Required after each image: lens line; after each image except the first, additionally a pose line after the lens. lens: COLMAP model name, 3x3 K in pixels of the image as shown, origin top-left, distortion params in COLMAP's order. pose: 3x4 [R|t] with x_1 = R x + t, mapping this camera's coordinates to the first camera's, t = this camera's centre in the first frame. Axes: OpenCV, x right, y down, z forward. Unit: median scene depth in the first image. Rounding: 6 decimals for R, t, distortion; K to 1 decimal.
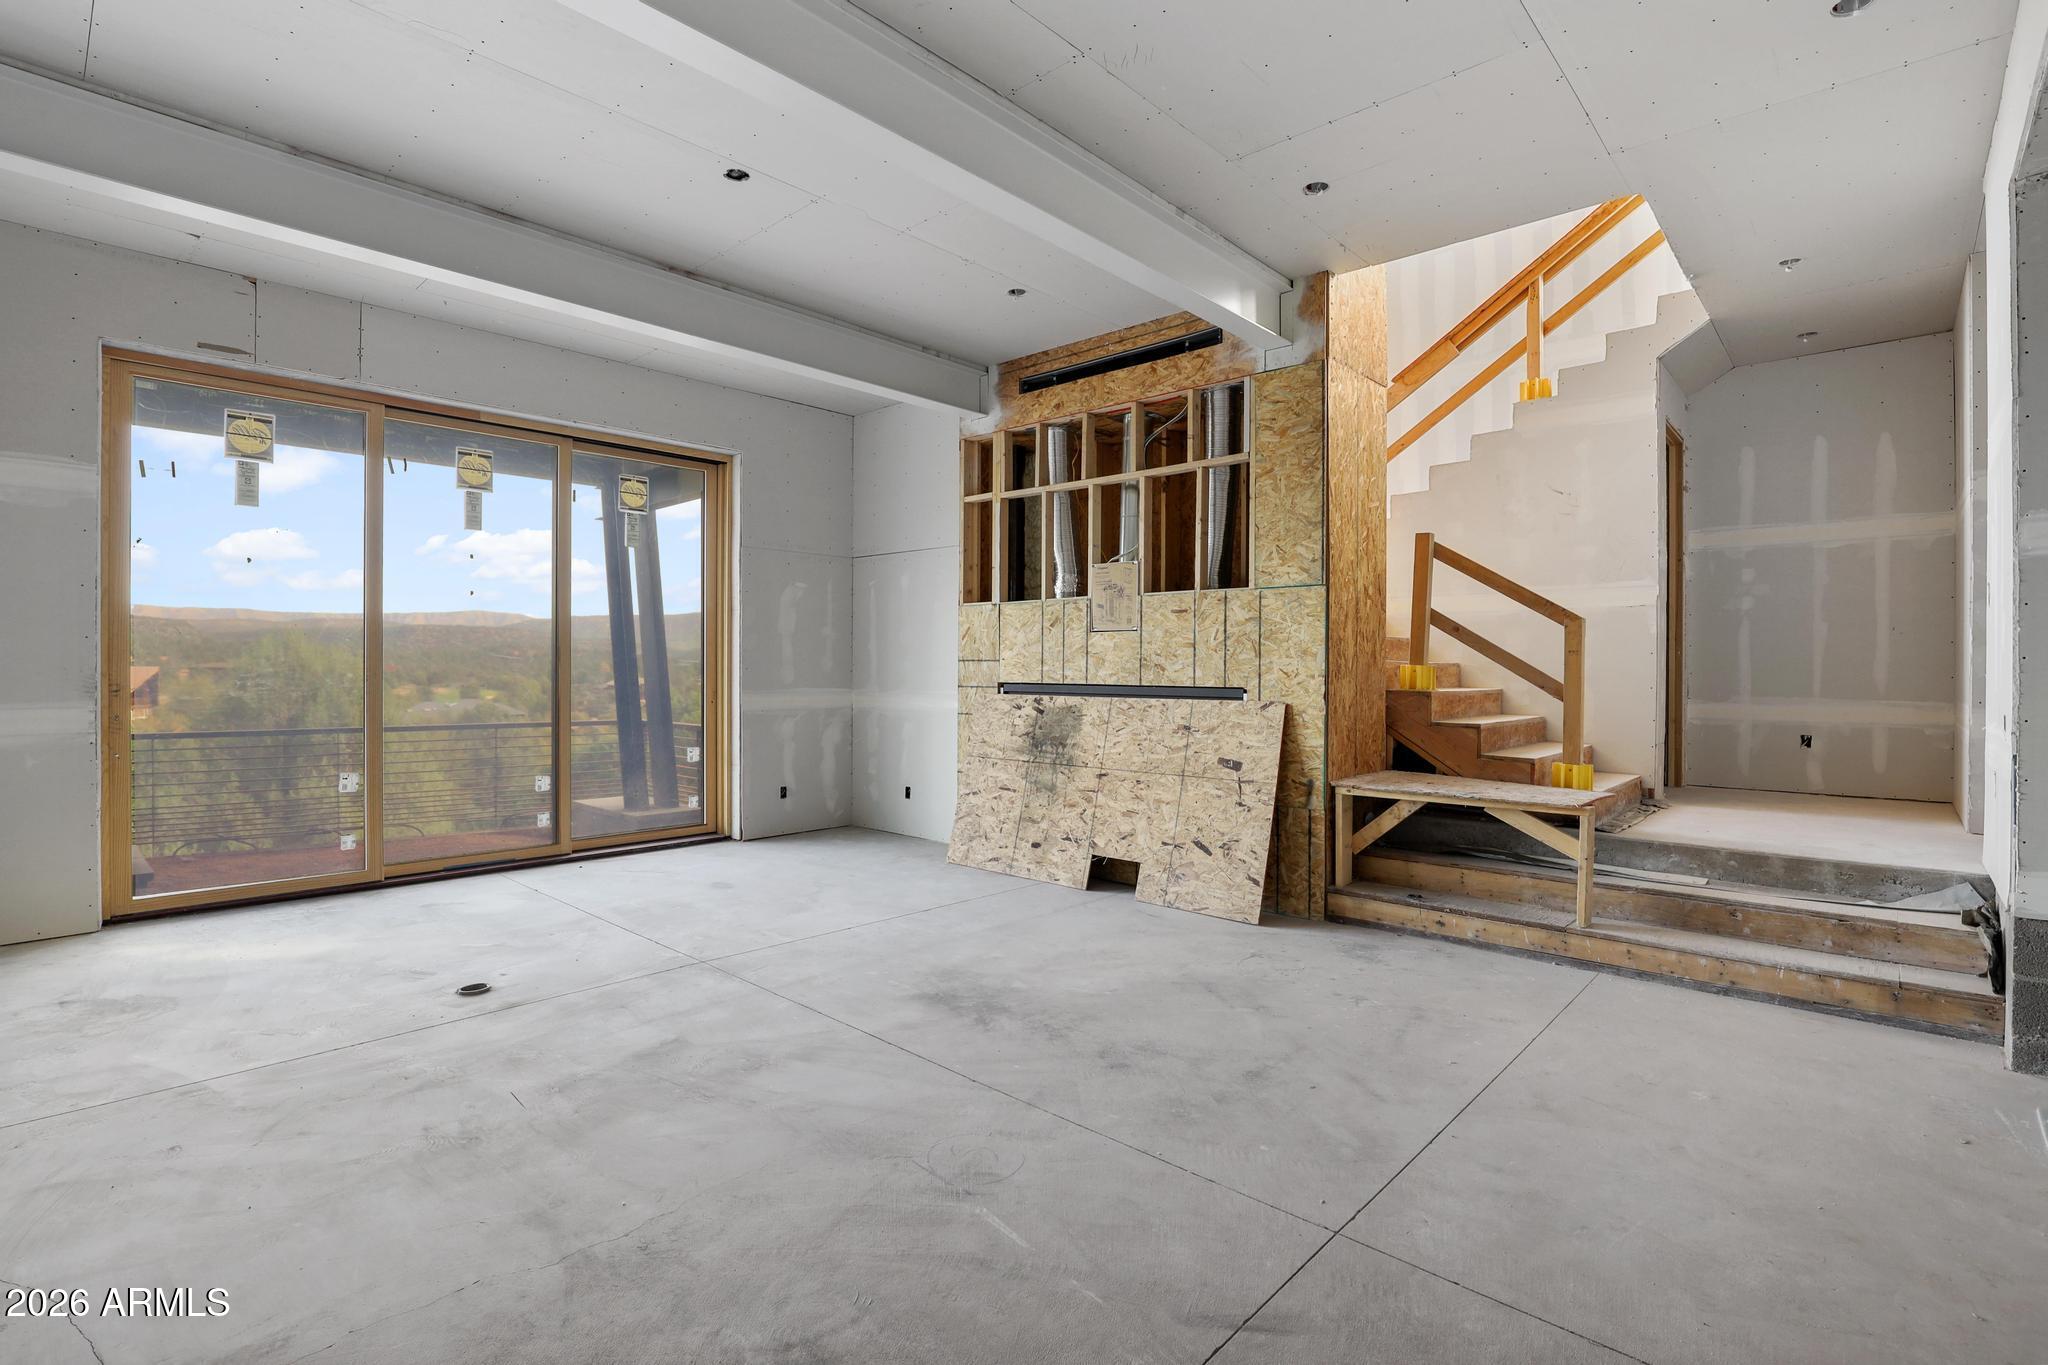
lens RADIAL K [[948.6, 0, 1024.0], [0, 948.6, 682.5], [0, 0, 1]] dist [-0.027316, -0.000166]
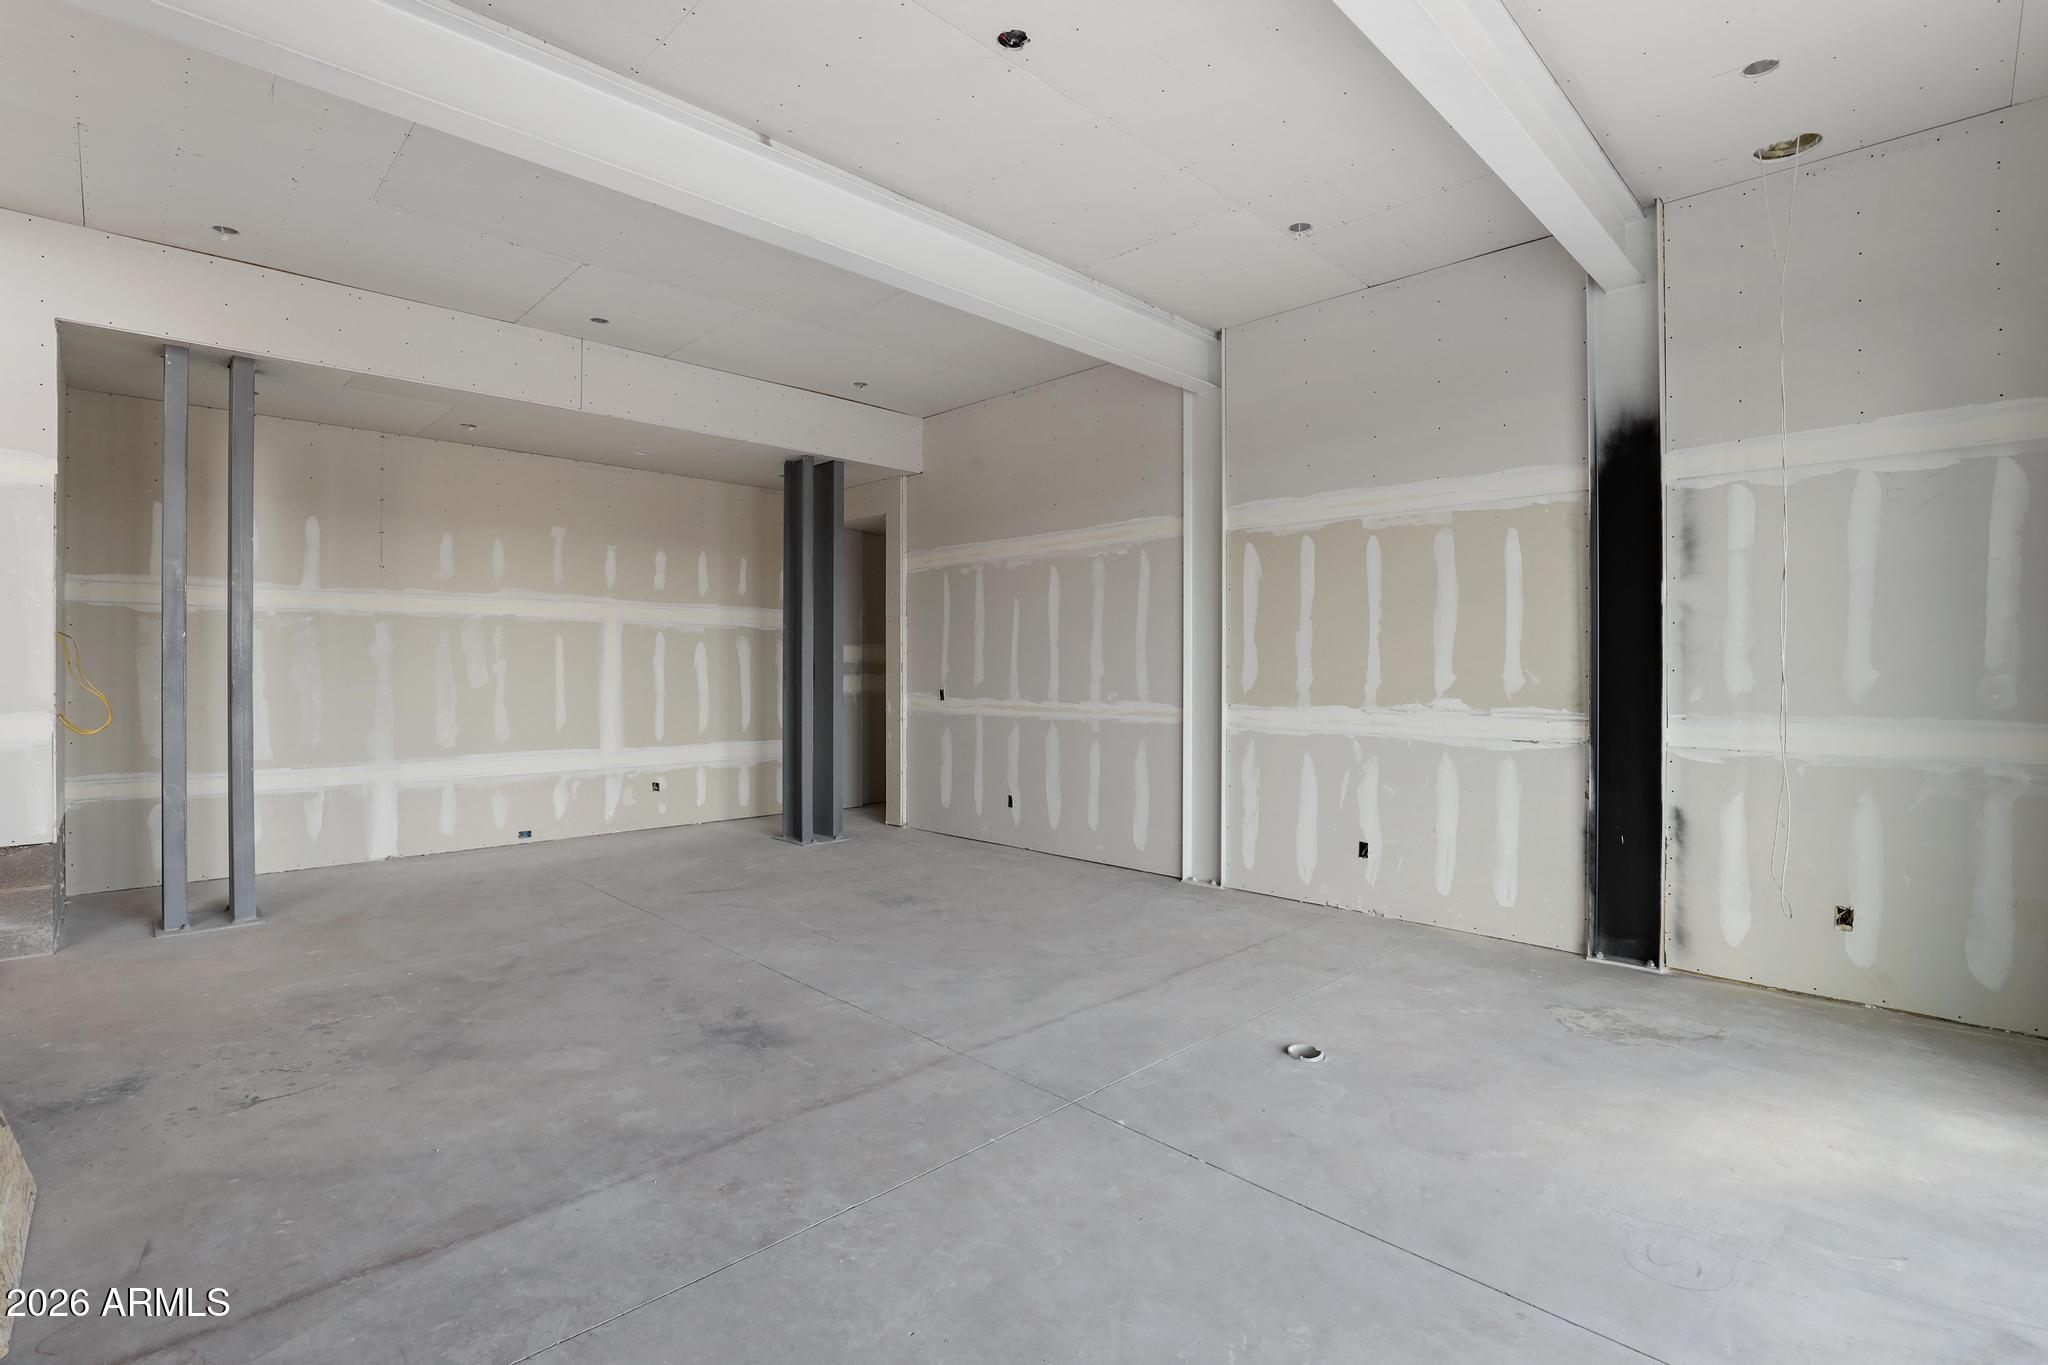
lens RADIAL K [[948.6, 0, 1024.0], [0, 948.6, 682.5], [0, 0, 1]] dist [-0.027316, -0.000166]
pose [[-0.999528, -0.004783, 0.030352, -0.377913], [-0.004314, 0.999871, 0.015476, -0.020095], [-0.030422, 0.015337, -0.999419, 1.979463]]
